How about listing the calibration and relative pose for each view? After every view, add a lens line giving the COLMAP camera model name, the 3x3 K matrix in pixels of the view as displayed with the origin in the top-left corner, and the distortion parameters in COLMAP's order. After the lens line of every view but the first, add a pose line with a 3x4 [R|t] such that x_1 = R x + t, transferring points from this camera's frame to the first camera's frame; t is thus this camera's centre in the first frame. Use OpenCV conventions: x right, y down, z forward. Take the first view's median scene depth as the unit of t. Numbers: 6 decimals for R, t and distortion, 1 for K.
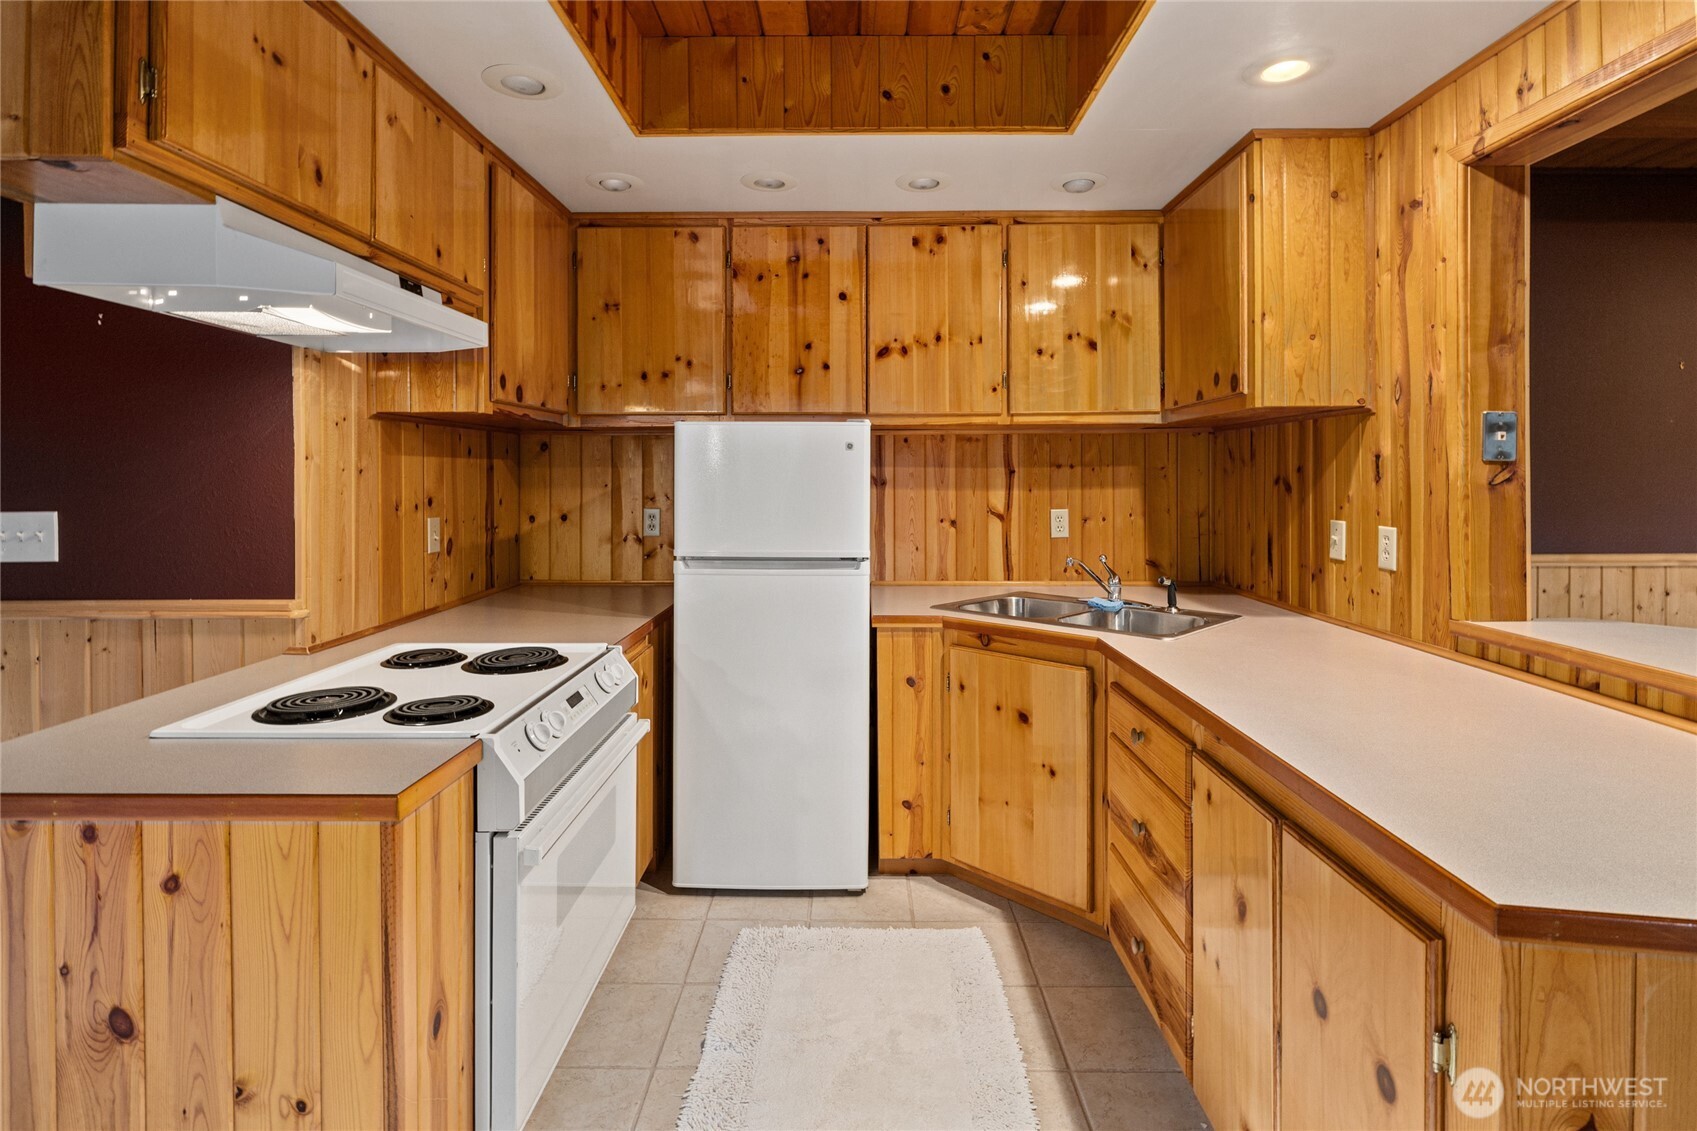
lens RADIAL K [[829.8, 0, 847.5], [0, 829.8, 485.3], [0, 0, 1]] dist [-0.002697, -0.000316]
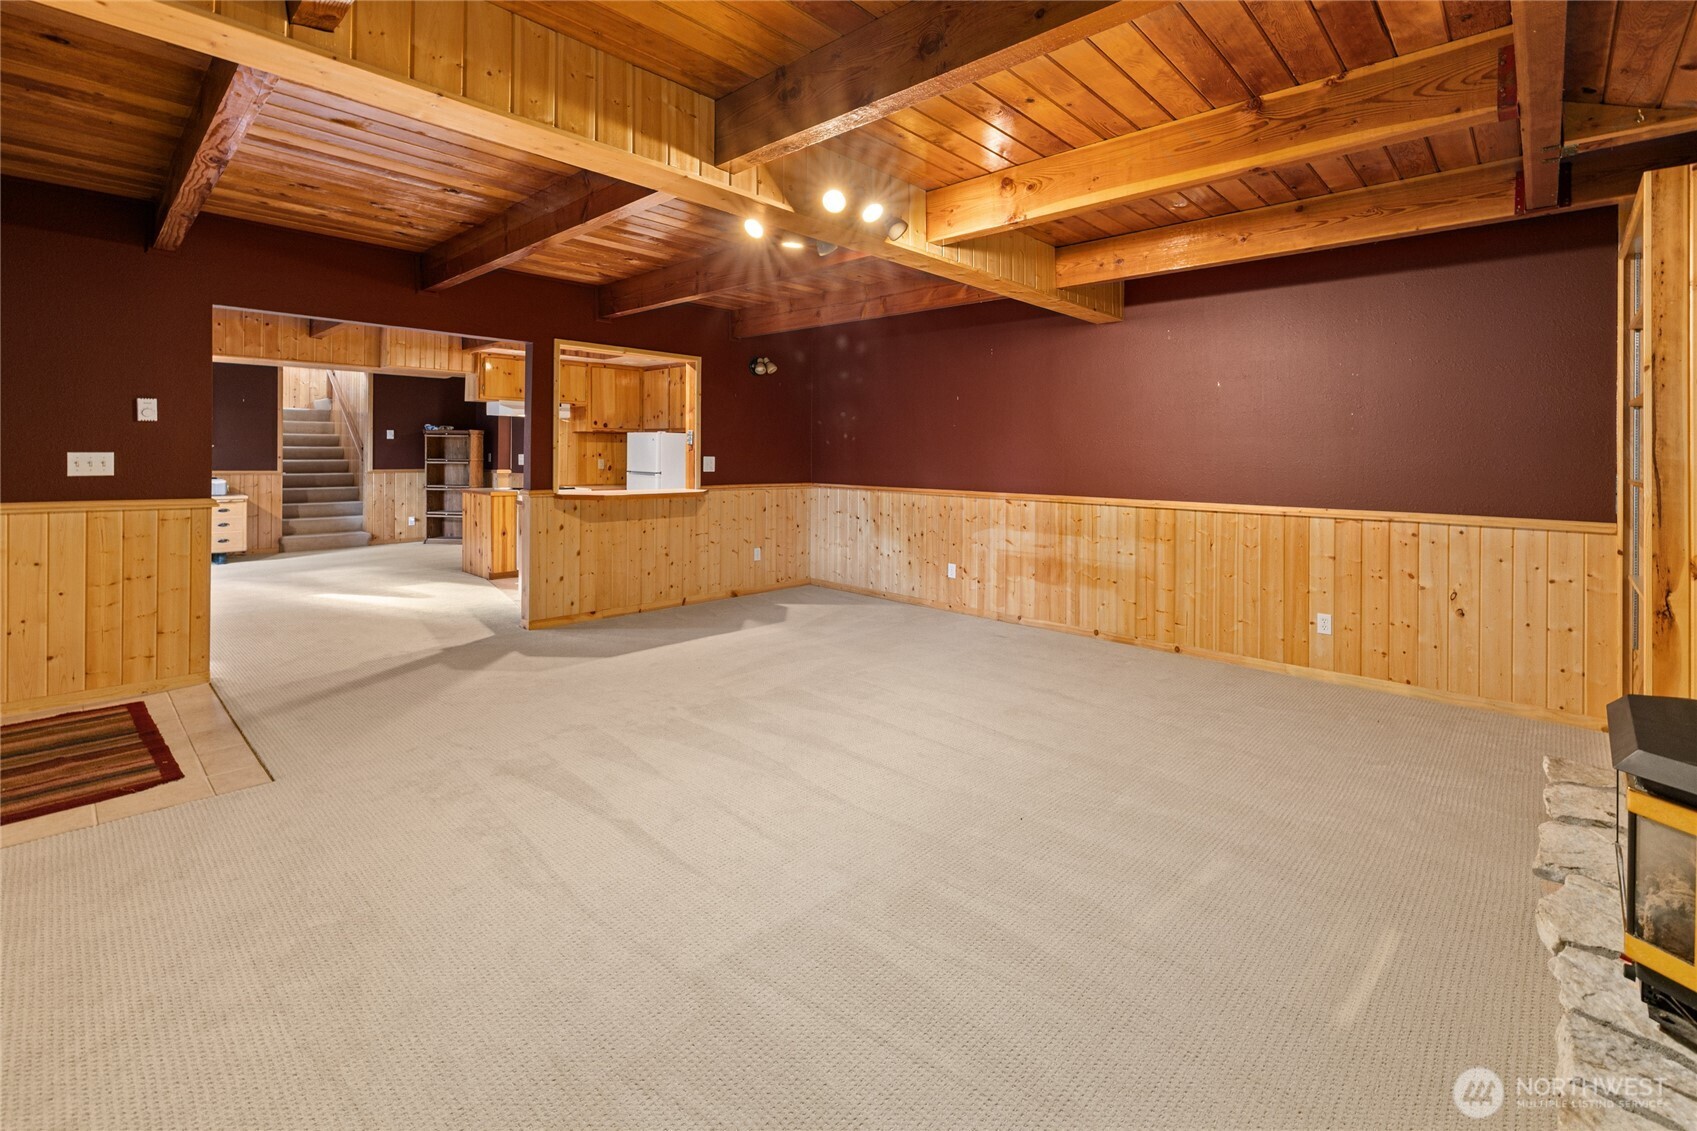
lens RADIAL K [[749.6, 0, 856.3], [0, 749.6, 464.4], [0, 0, 1]] dist [-0.000308, -0.000177]
pose [[0.733537, 0.020354, -0.679345, 2.628935], [-0.021443, 0.999747, 0.006800, 0.015879], [0.679312, 0.009579, 0.733787, -0.668492]]
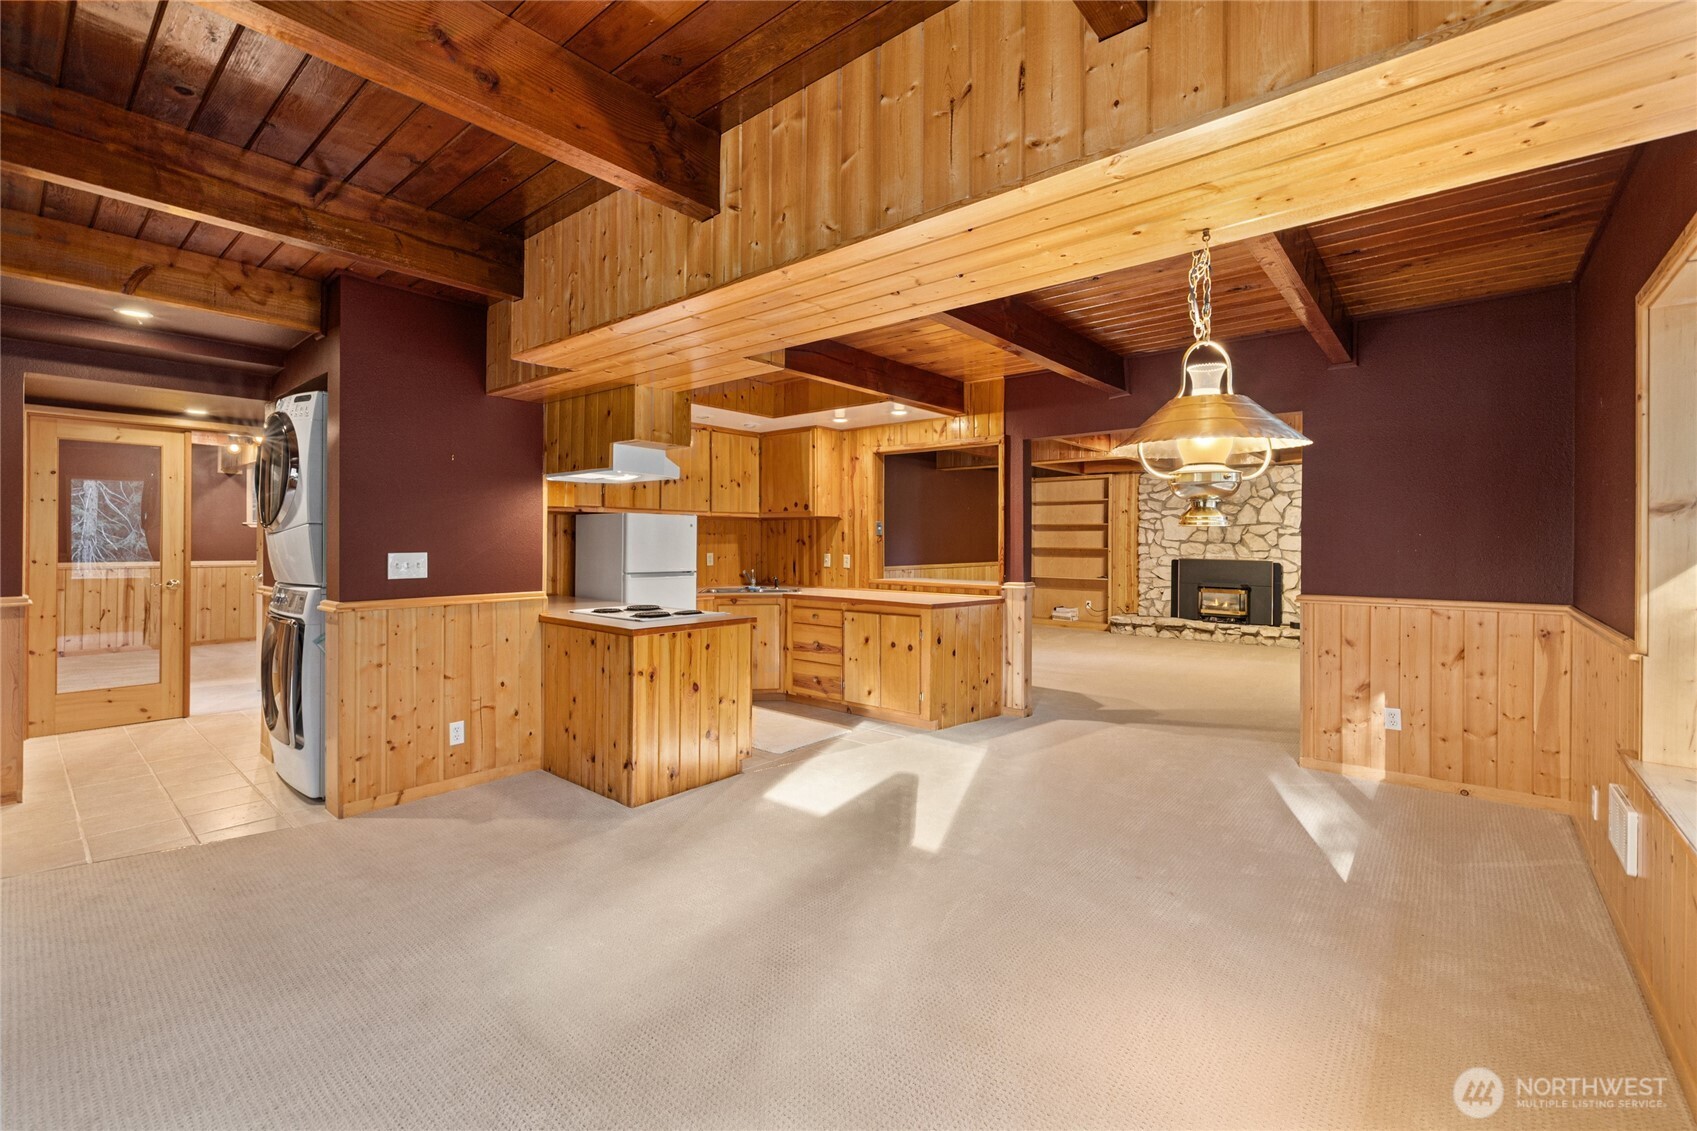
lens RADIAL K [[726.7, 0, 849.2], [0, 726.7, 540.5], [0, 0, 1]] dist [-0.001179, -0.000372]
pose [[0.639512, 0.005054, 0.768765, -1.300044], [0.003219, 0.999952, -0.009252, 0.018131], [-0.768775, 0.008391, 0.639465, -0.699431]]
